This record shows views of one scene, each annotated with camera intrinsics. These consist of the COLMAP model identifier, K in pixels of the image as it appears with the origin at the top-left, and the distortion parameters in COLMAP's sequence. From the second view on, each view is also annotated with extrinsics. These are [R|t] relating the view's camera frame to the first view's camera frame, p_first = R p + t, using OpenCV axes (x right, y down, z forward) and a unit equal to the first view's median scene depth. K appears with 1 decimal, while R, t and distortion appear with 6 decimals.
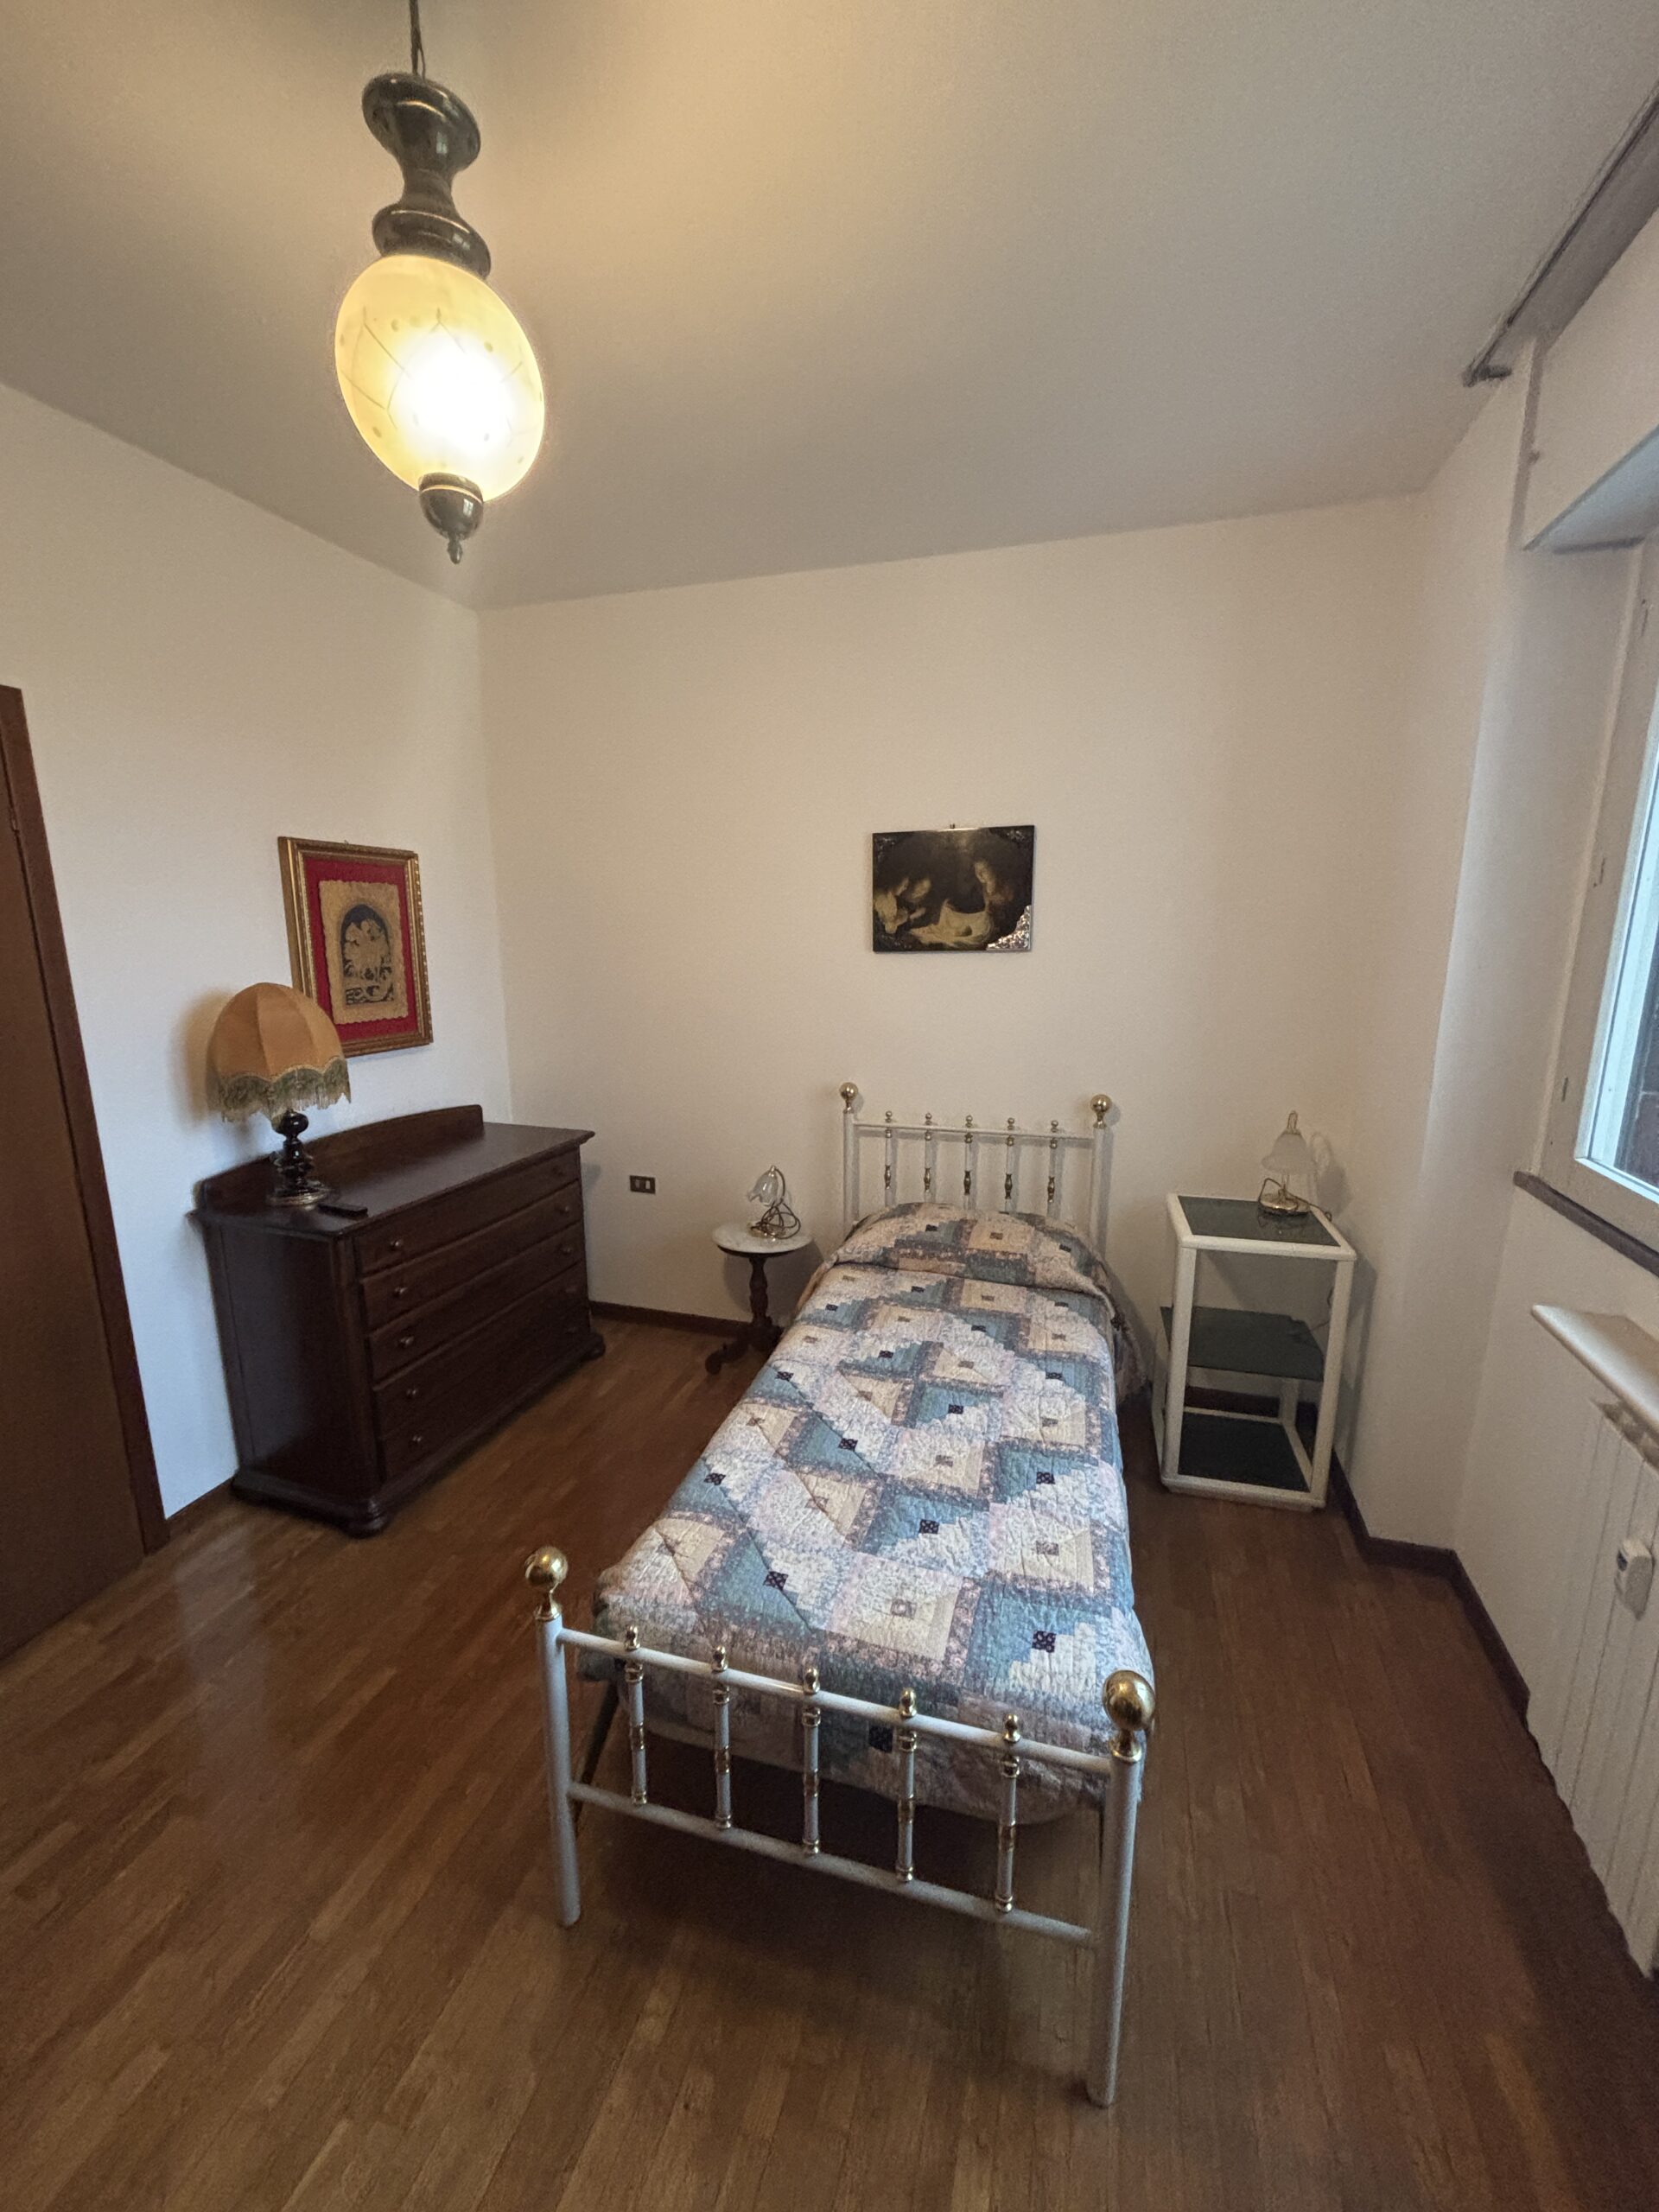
lens RADIAL K [[884.2, 0, 834.7], [0, 884.2, 1107.5], [0, 0, 1]] dist [0.009944, -0.000558]
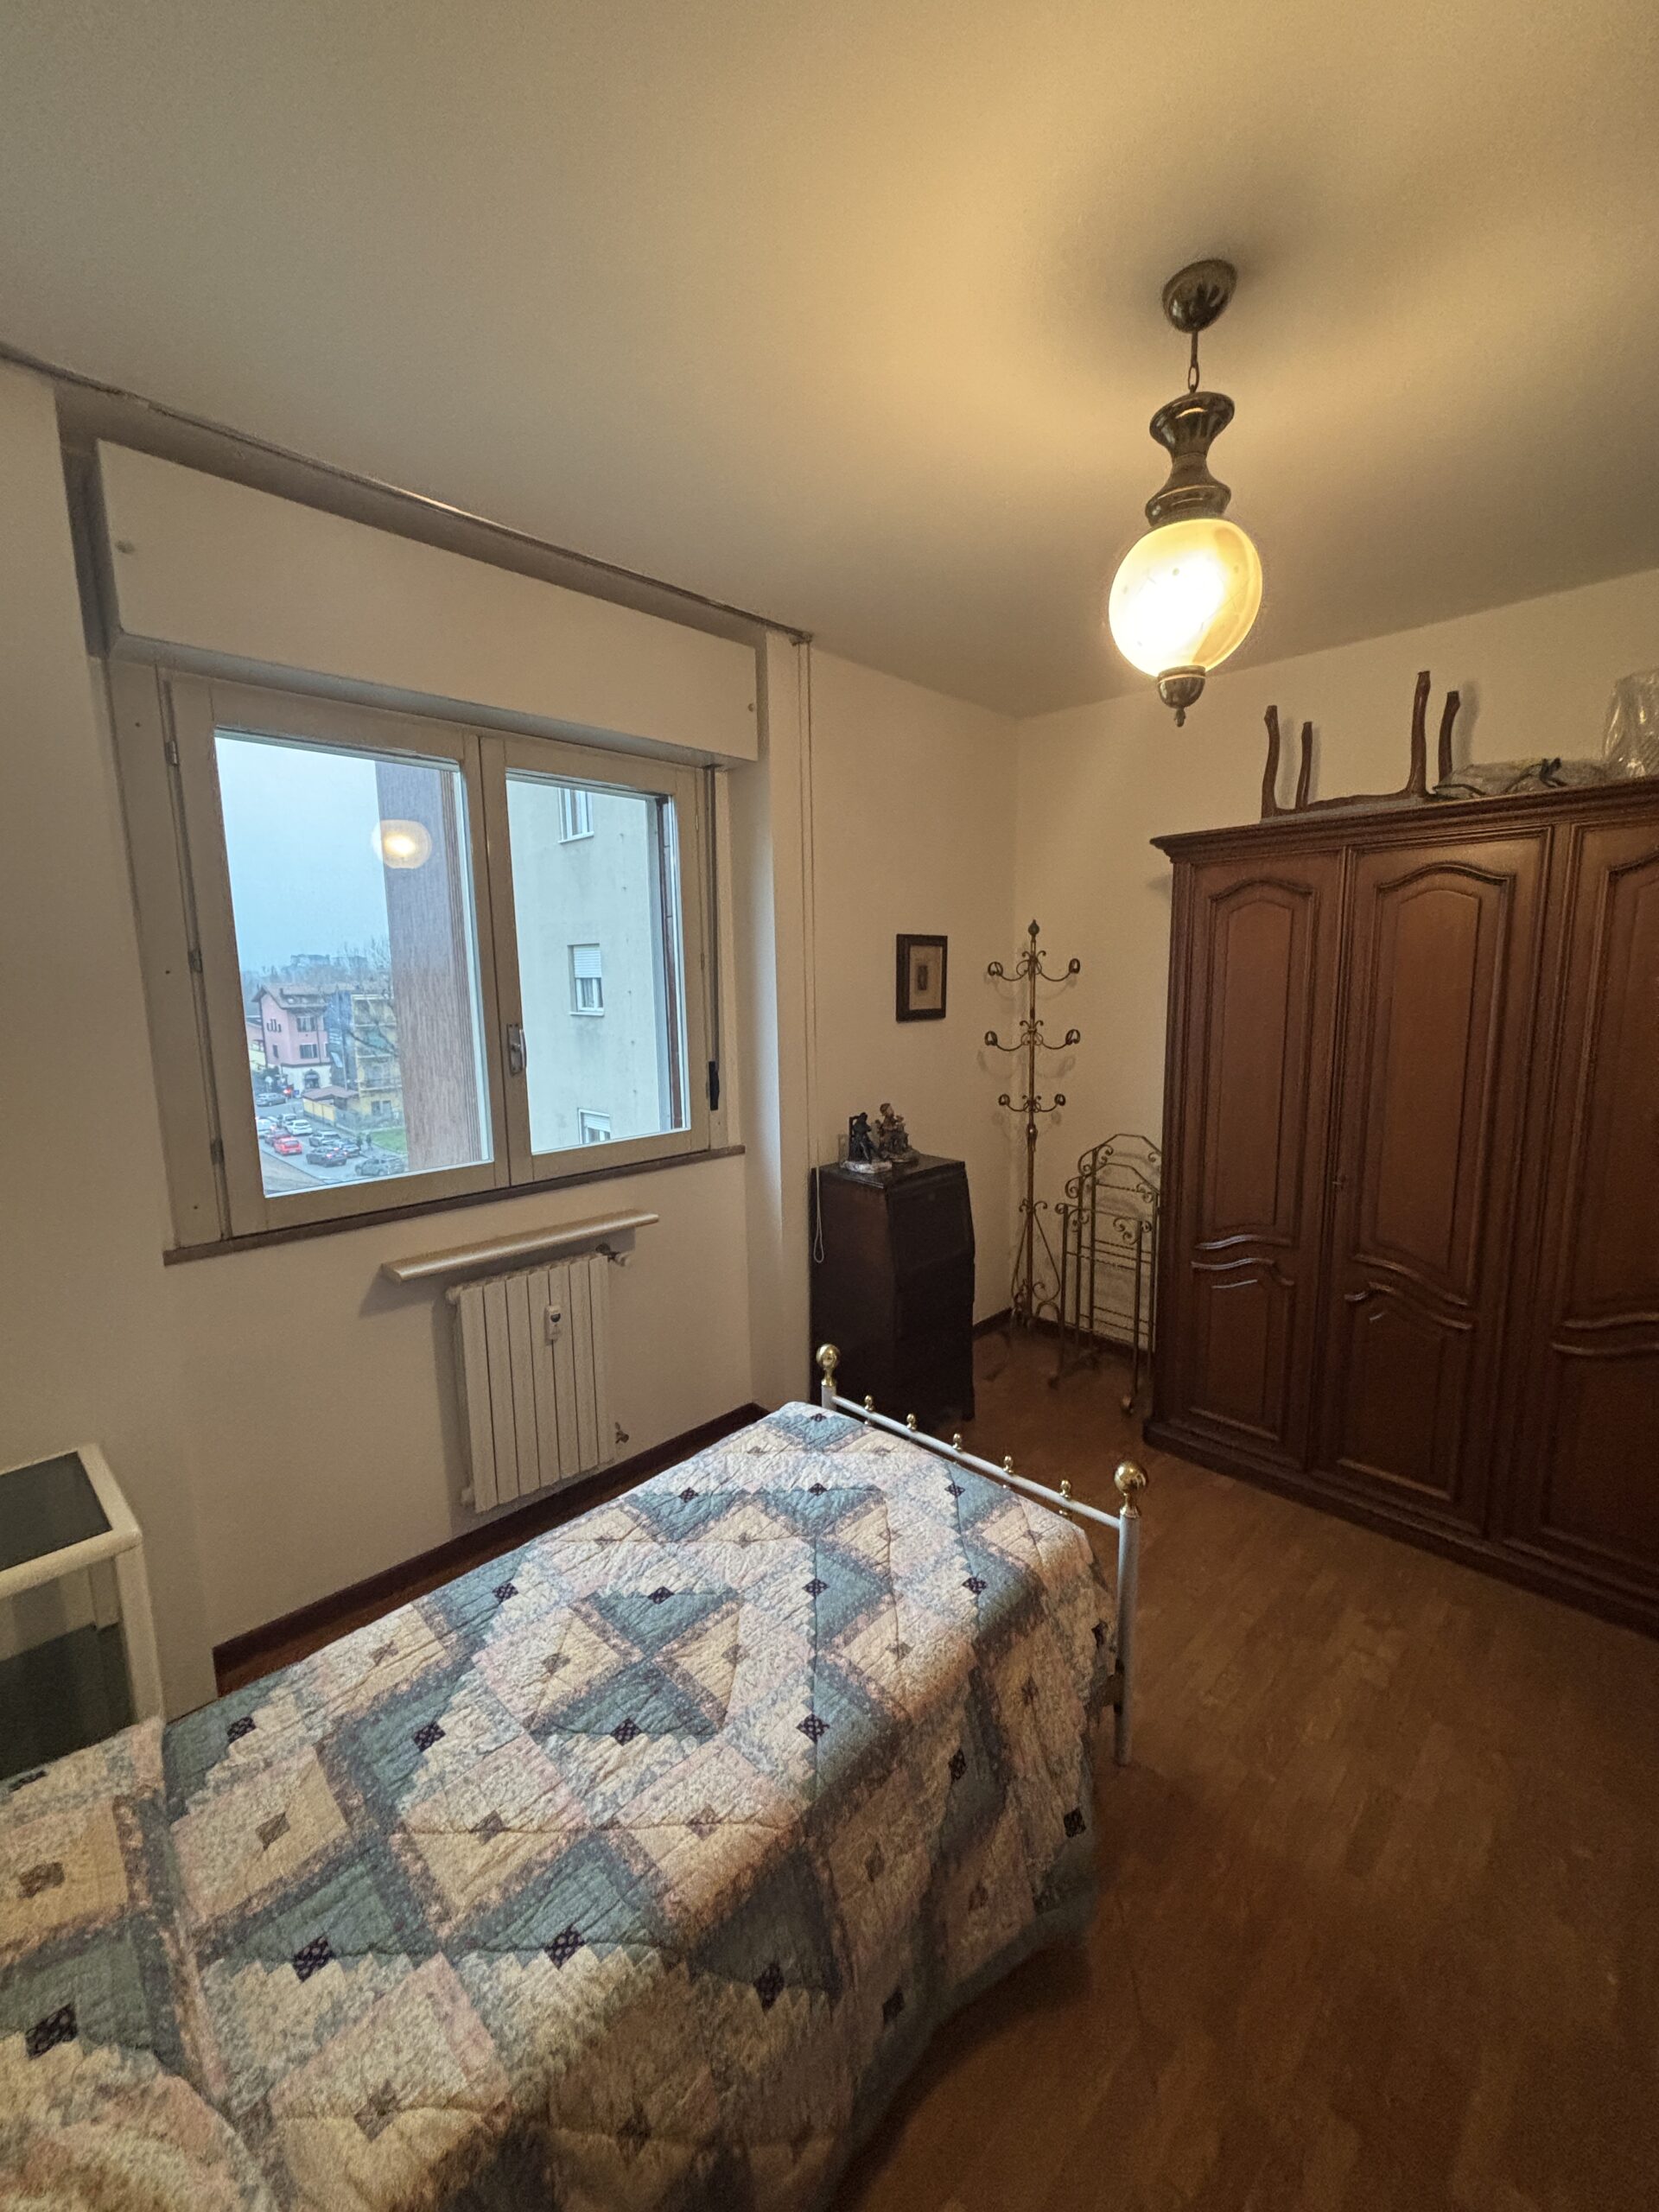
lens RADIAL K [[884.2, 0, 834.7], [0, 884.2, 1107.5], [0, 0, 1]] dist [0.009944, -0.000558]
pose [[-0.882022, -0.058305, 0.467587, -0.308674], [0.113266, 0.936987, 0.330494, -0.283463], [-0.457392, 0.344465, -0.819839, 1.239224]]
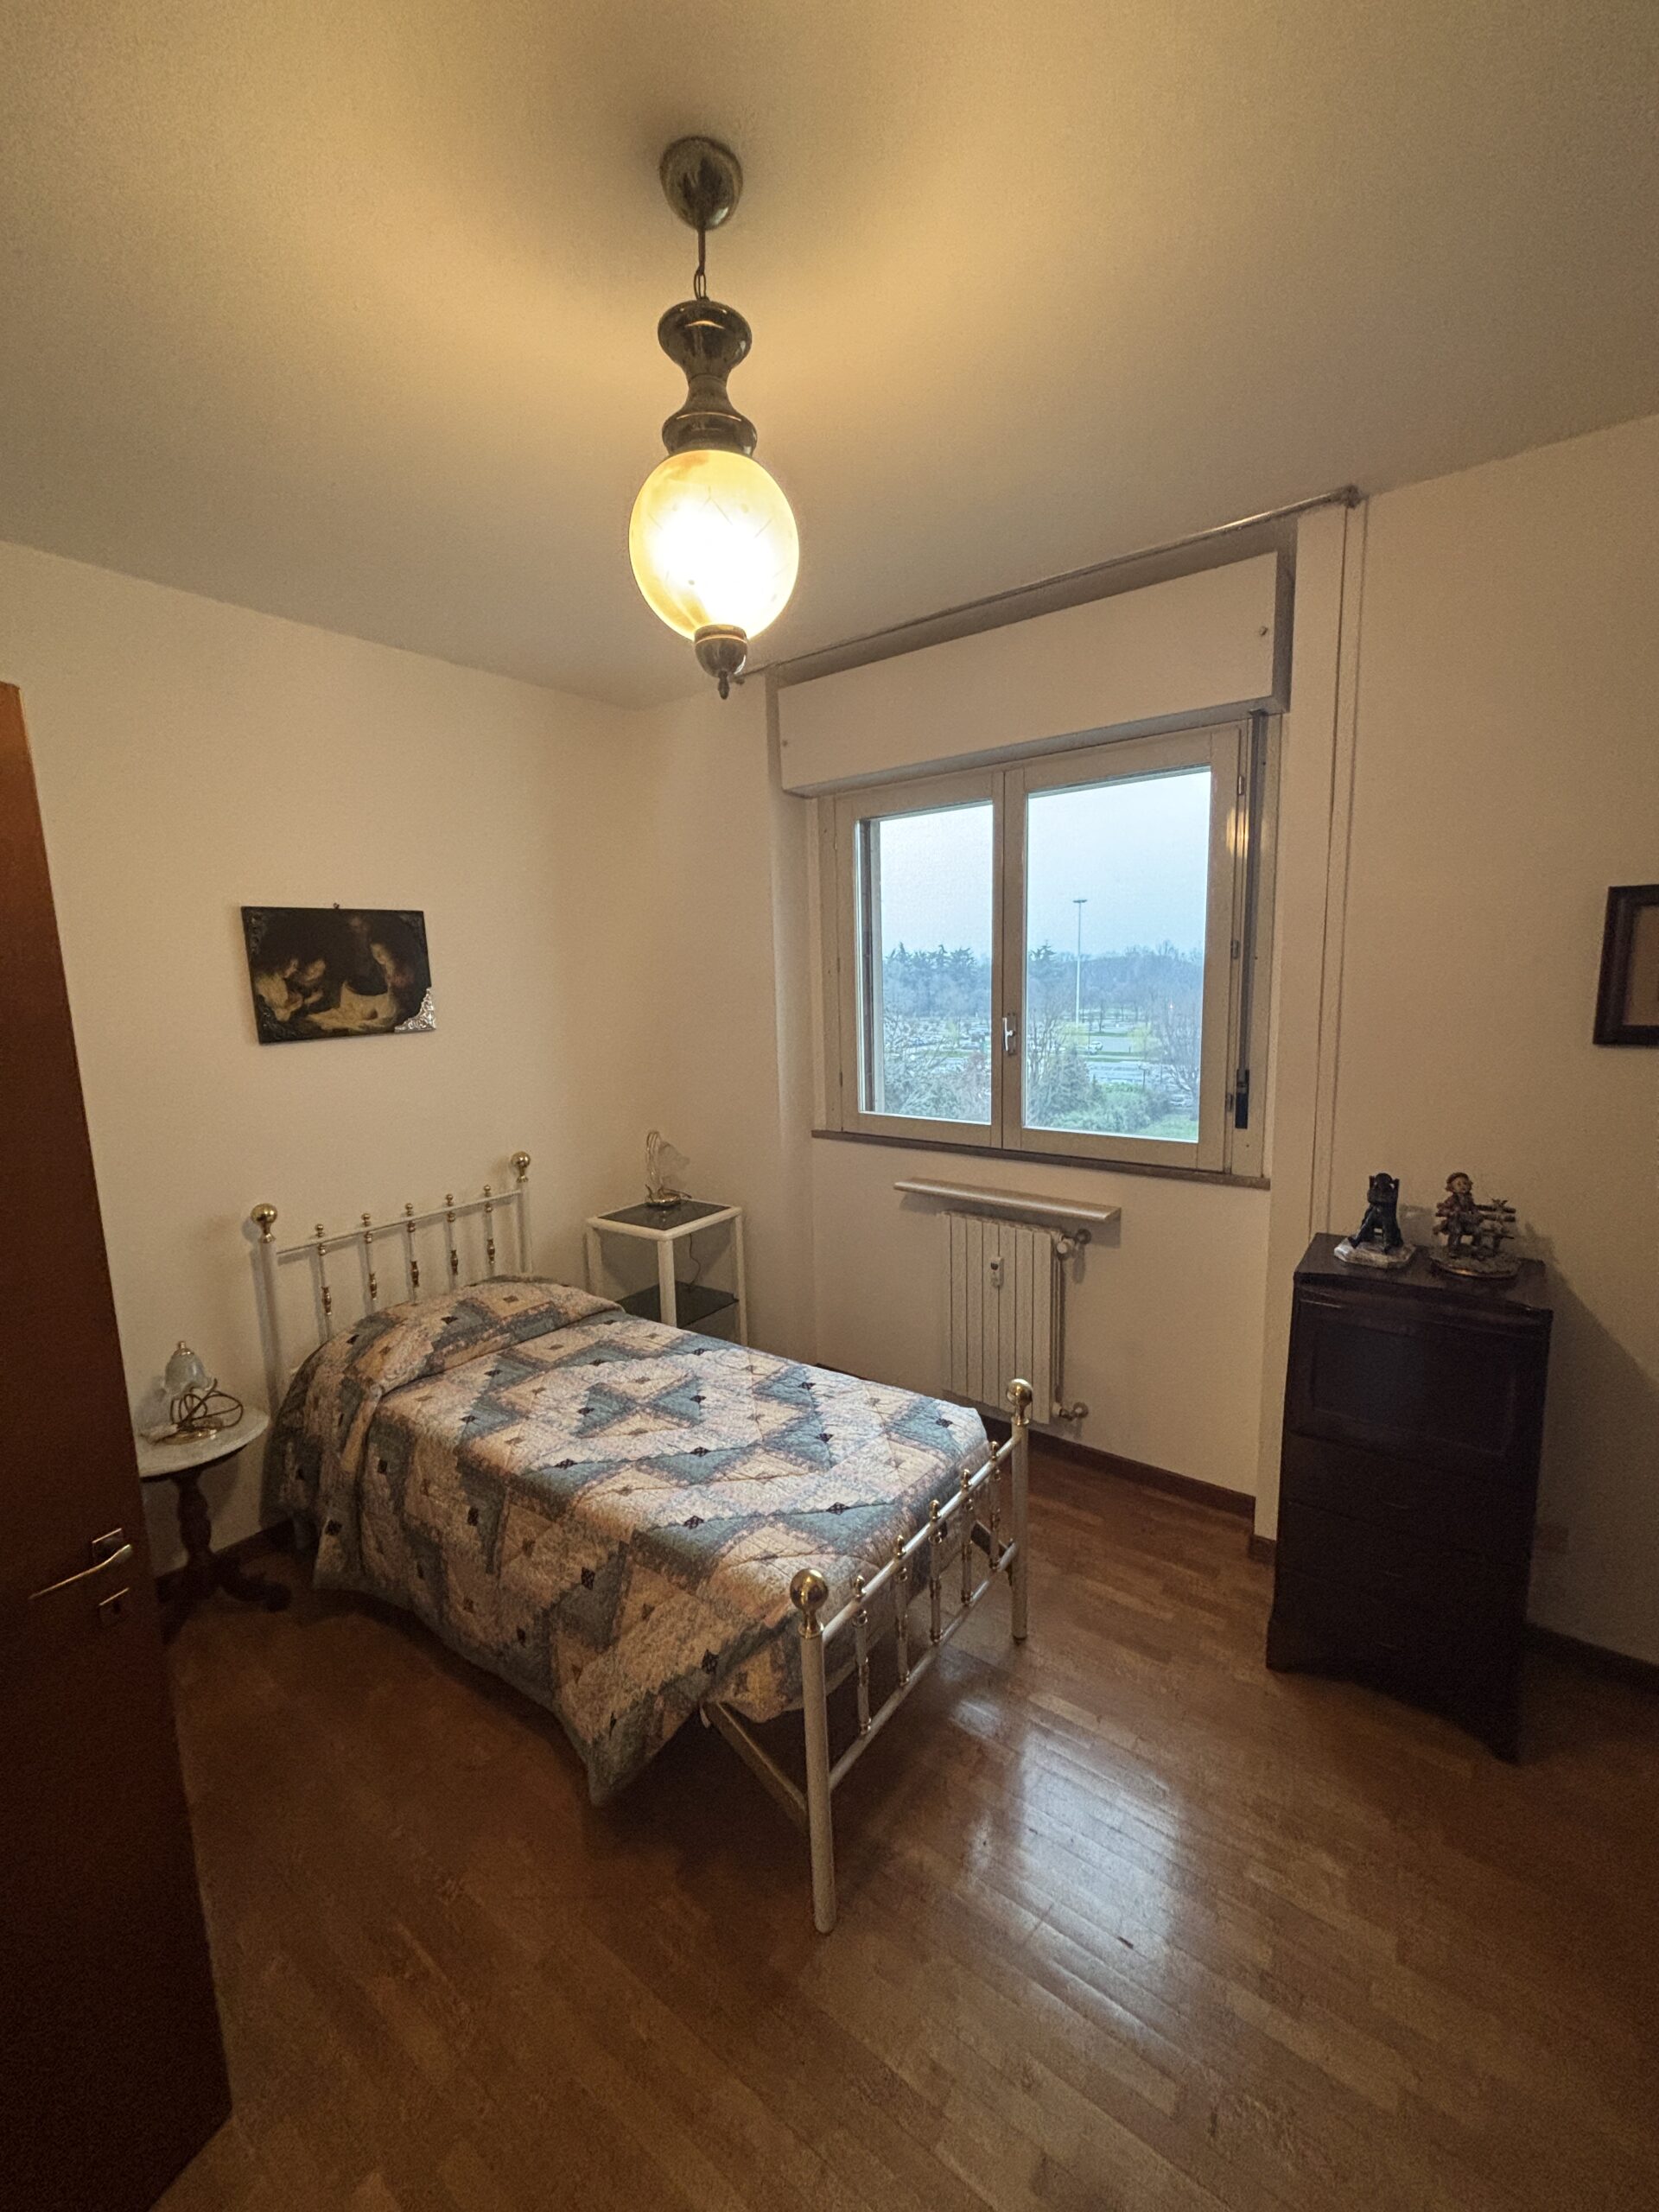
lens RADIAL K [[884.2, 0, 834.7], [0, 884.2, 1107.5], [0, 0, 1]] dist [0.009944, -0.000558]
pose [[0.340741, -0.146248, 0.928713, -0.737469], [0.221962, 0.972416, 0.071694, -0.076032], [-0.913580, 0.181710, 0.363803, 0.276352]]
